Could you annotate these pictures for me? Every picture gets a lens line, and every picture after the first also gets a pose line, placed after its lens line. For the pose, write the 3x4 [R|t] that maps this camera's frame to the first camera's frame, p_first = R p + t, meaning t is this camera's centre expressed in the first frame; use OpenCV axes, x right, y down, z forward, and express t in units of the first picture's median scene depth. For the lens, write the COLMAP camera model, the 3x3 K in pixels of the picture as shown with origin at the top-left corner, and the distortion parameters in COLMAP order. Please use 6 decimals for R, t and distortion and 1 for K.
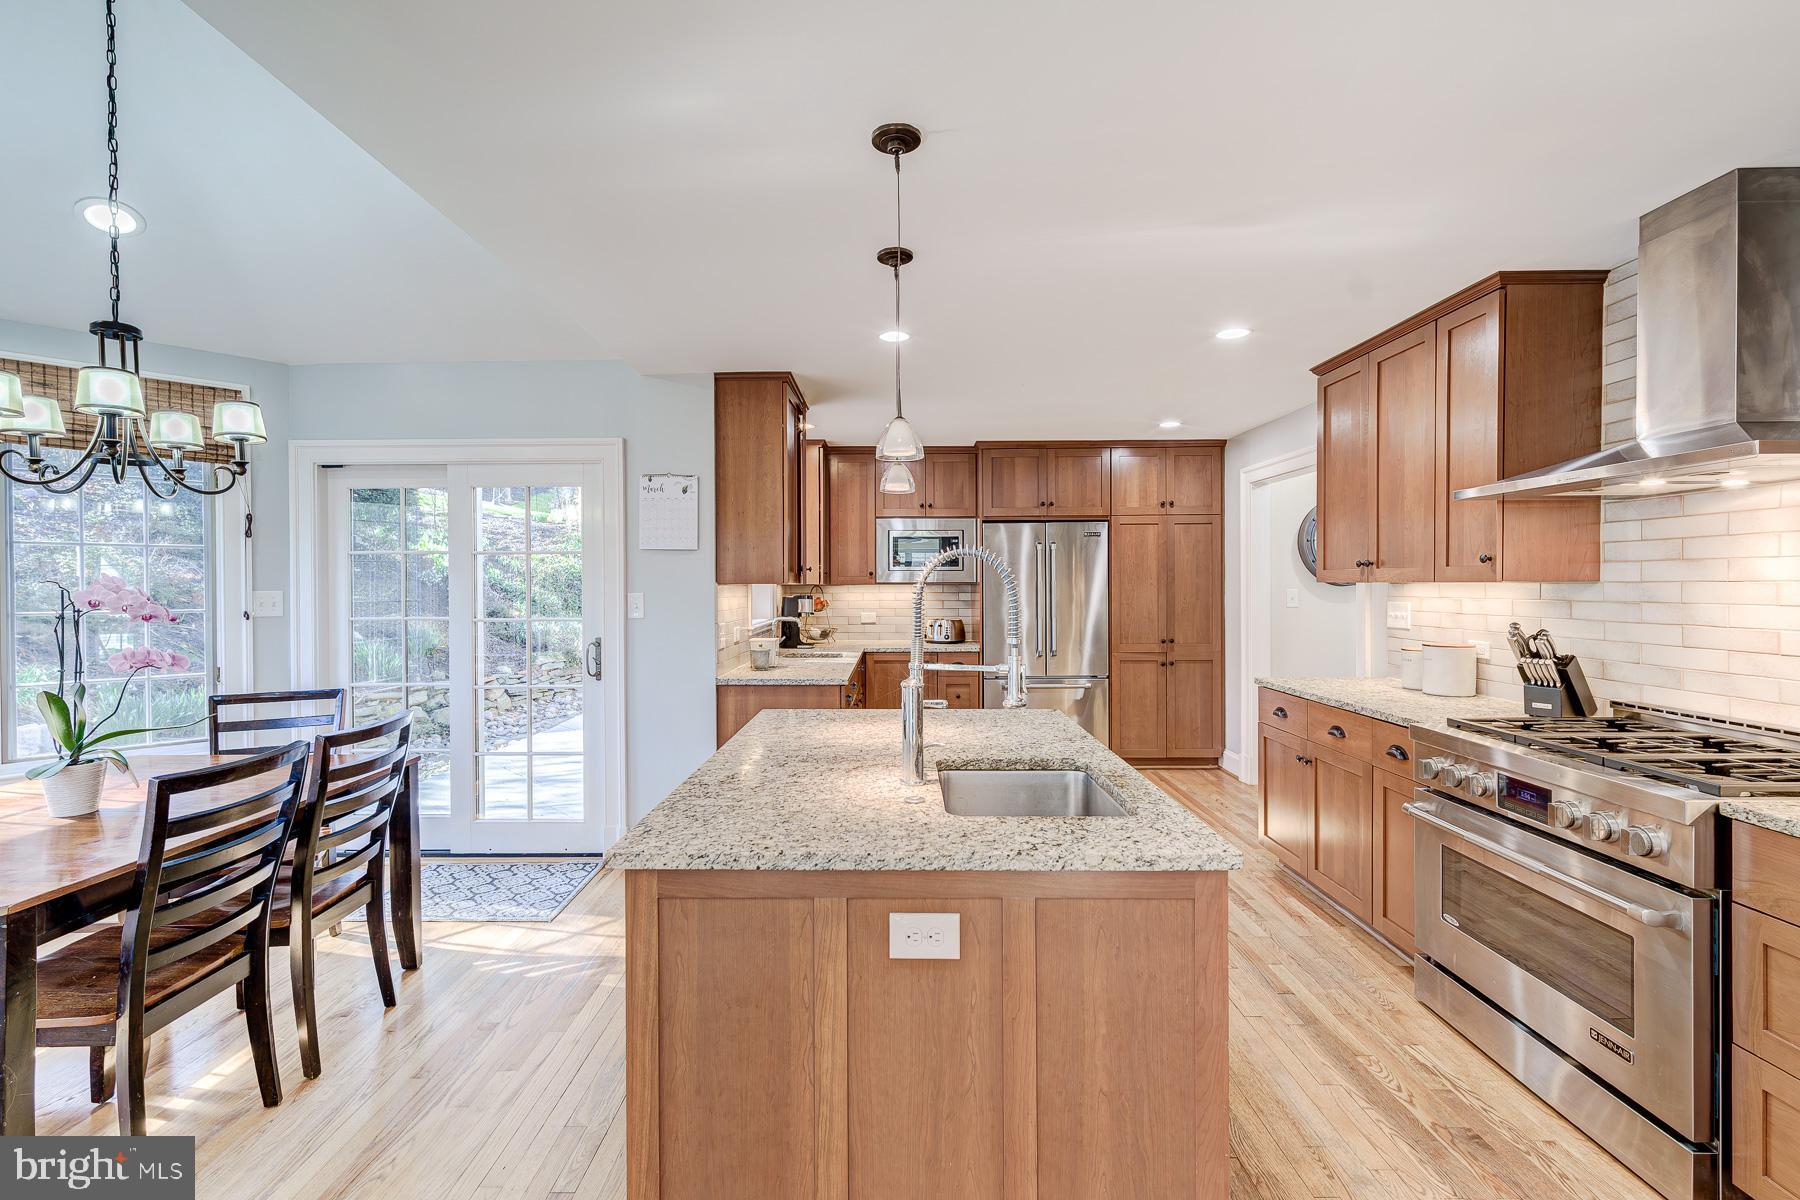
lens RADIAL K [[787.1, 0, 896.3], [0, 787.1, 590.0], [0, 0, 1]] dist [0.002446, 0.000204]
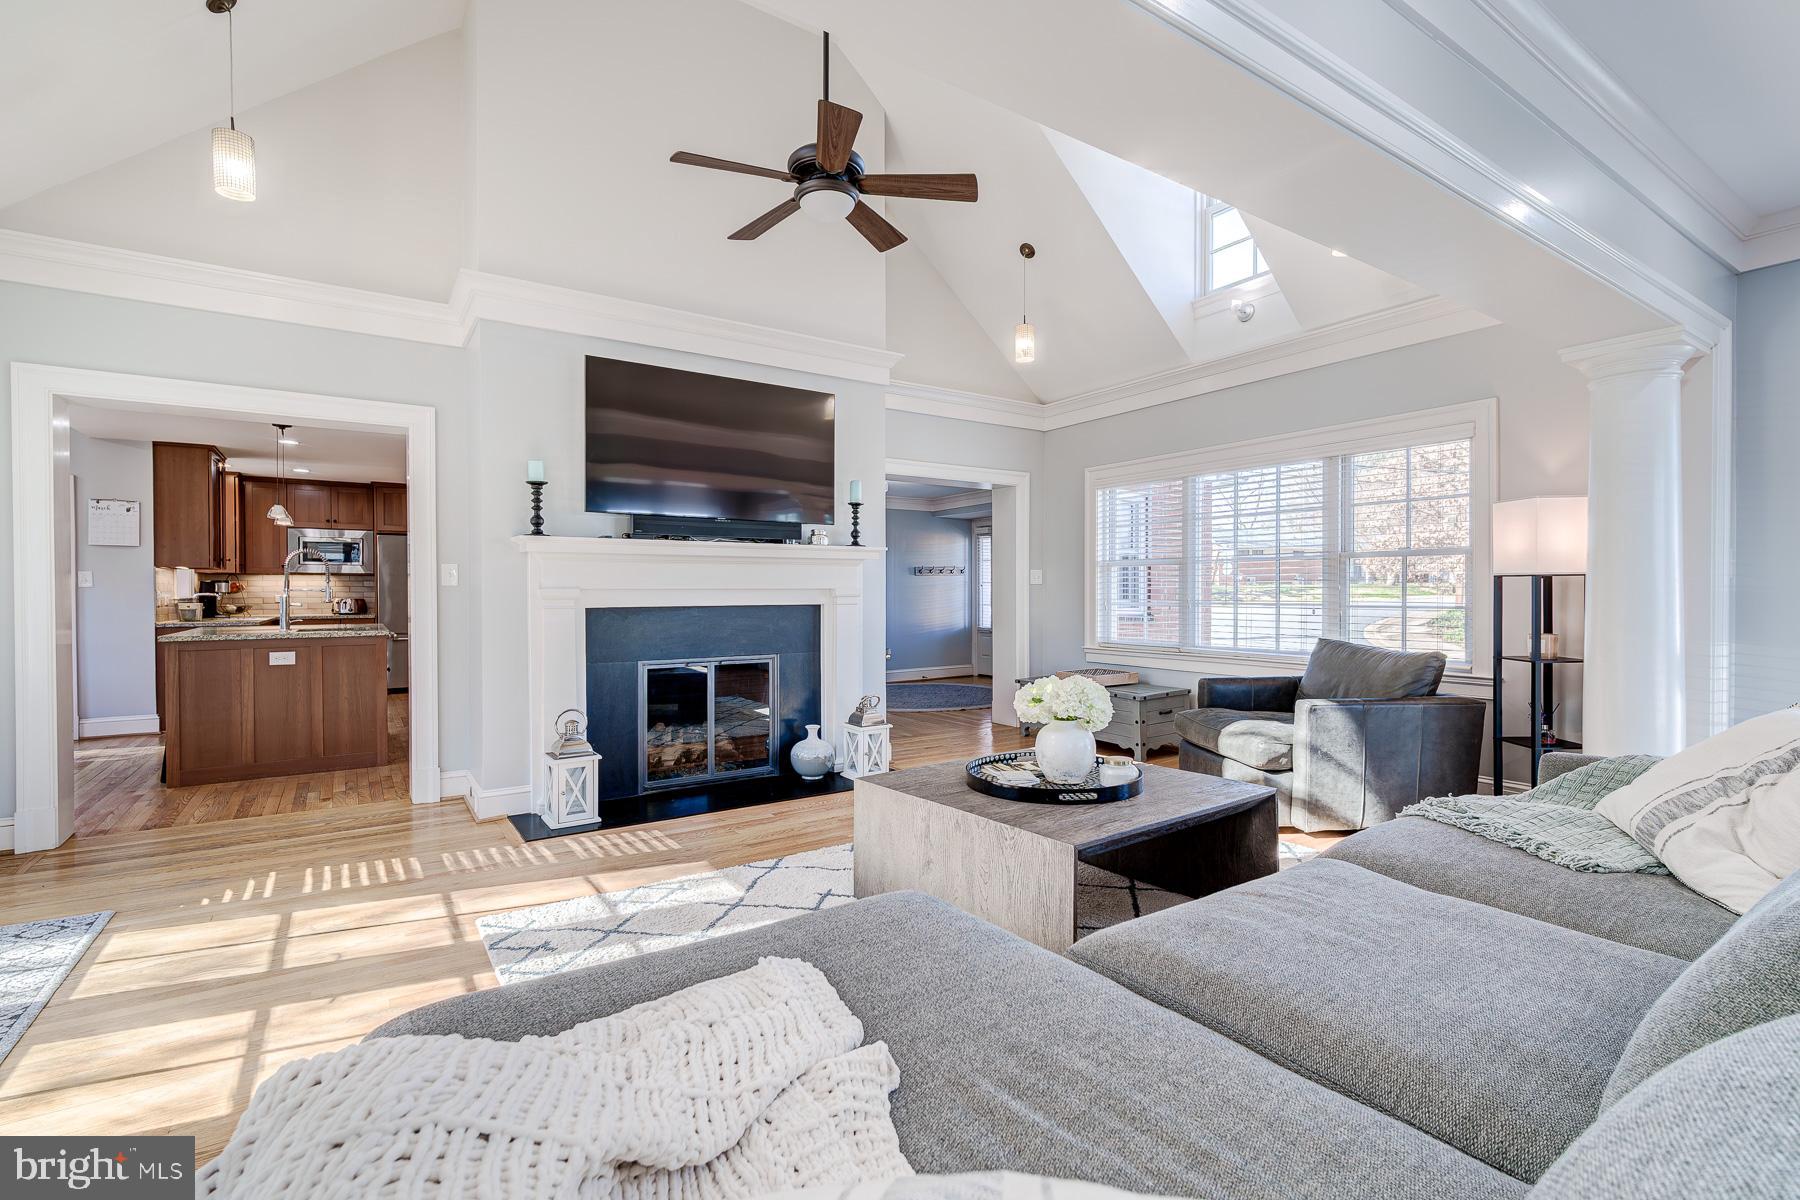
lens RADIAL K [[787.1, 0, 942.1], [0, 787.1, 597.6], [0, 0, 1]] dist [0.002446, 0.000204]
pose [[0.801526, -0.003758, 0.597948, 0.109408], [0.004549, 0.999990, 0.000187, 0.065465], [-0.597942, 0.002570, 0.801535, -1.348413]]
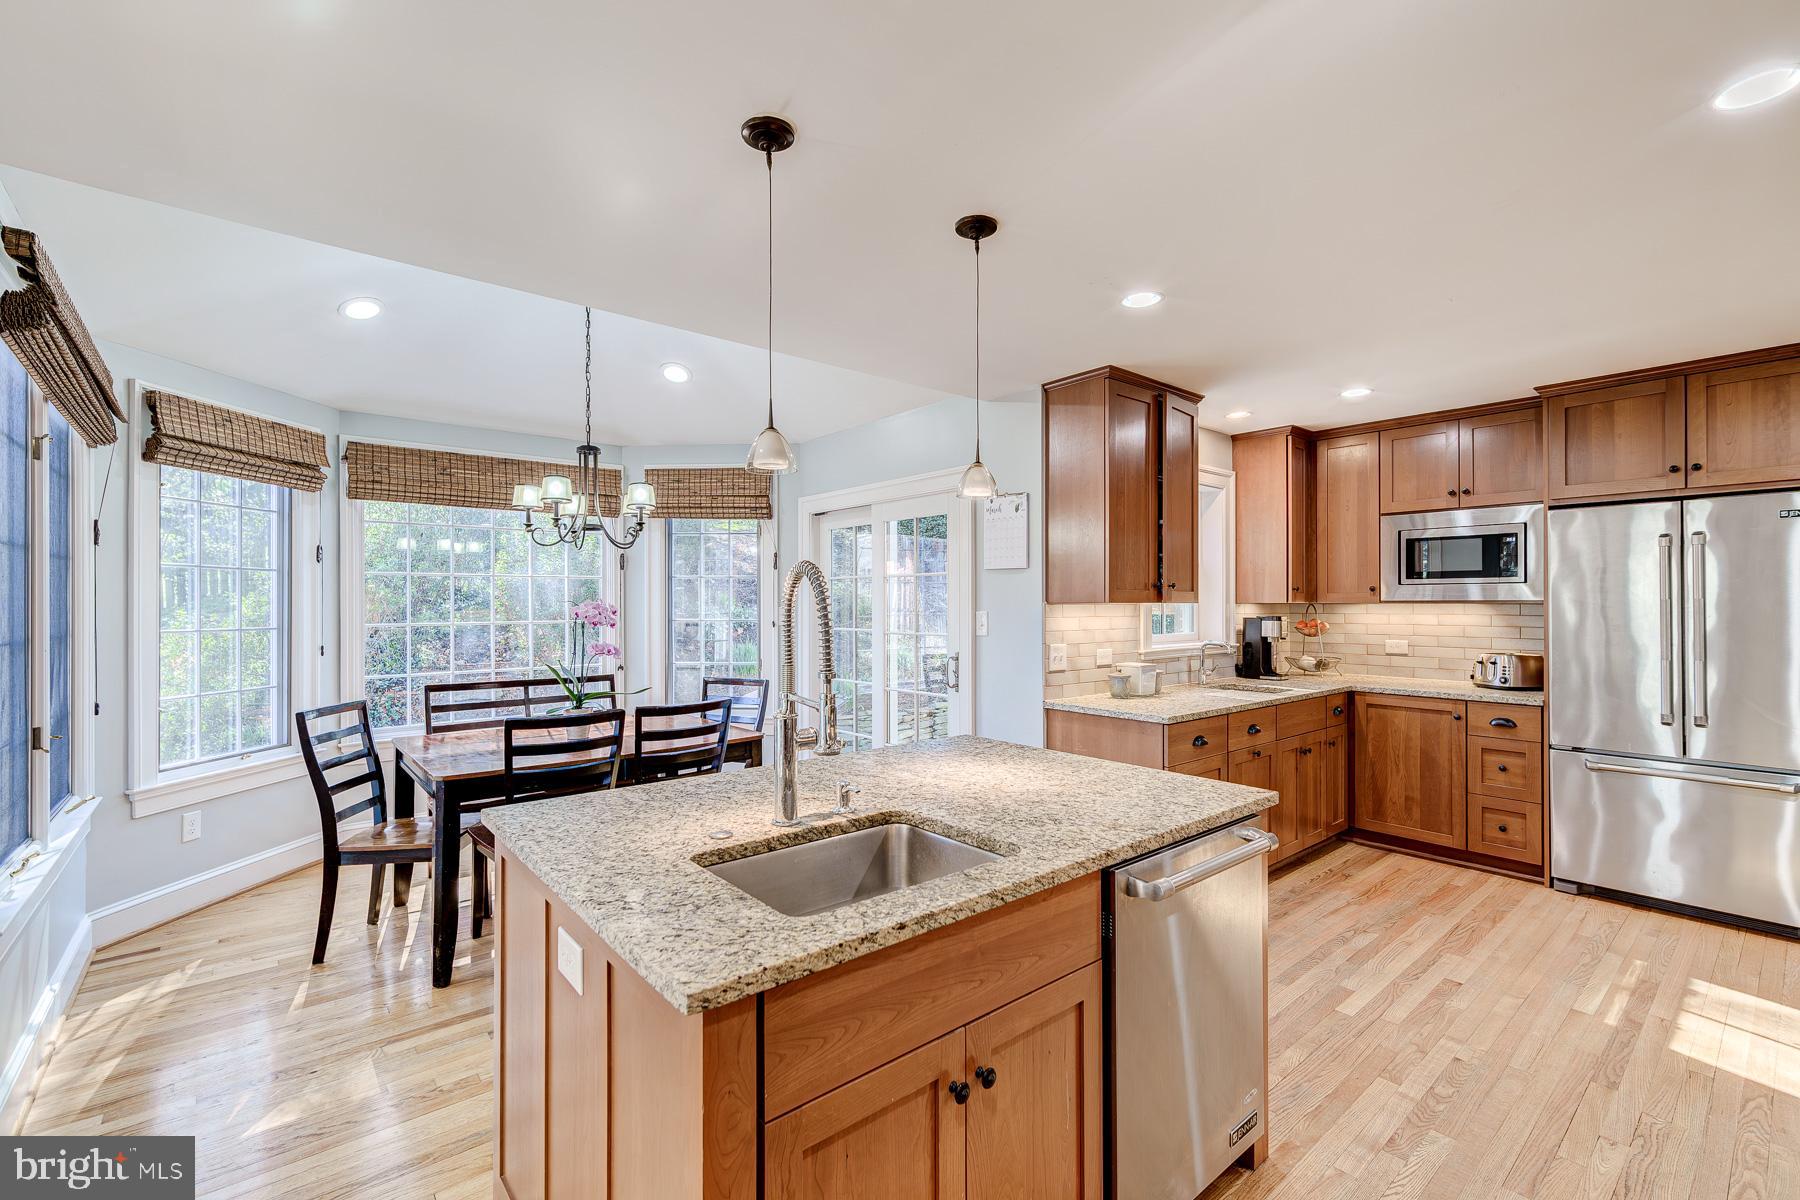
lens RADIAL K [[787.1, 0, 901.8], [0, 787.1, 598.8], [0, 0, 1]] dist [0.002446, 0.000204]
pose [[0.646237, -0.001264, -0.763135, 0.393564], [-0.006015, 0.999959, -0.006750, -0.005228], [0.763113, 0.008952, 0.646203, 0.246475]]
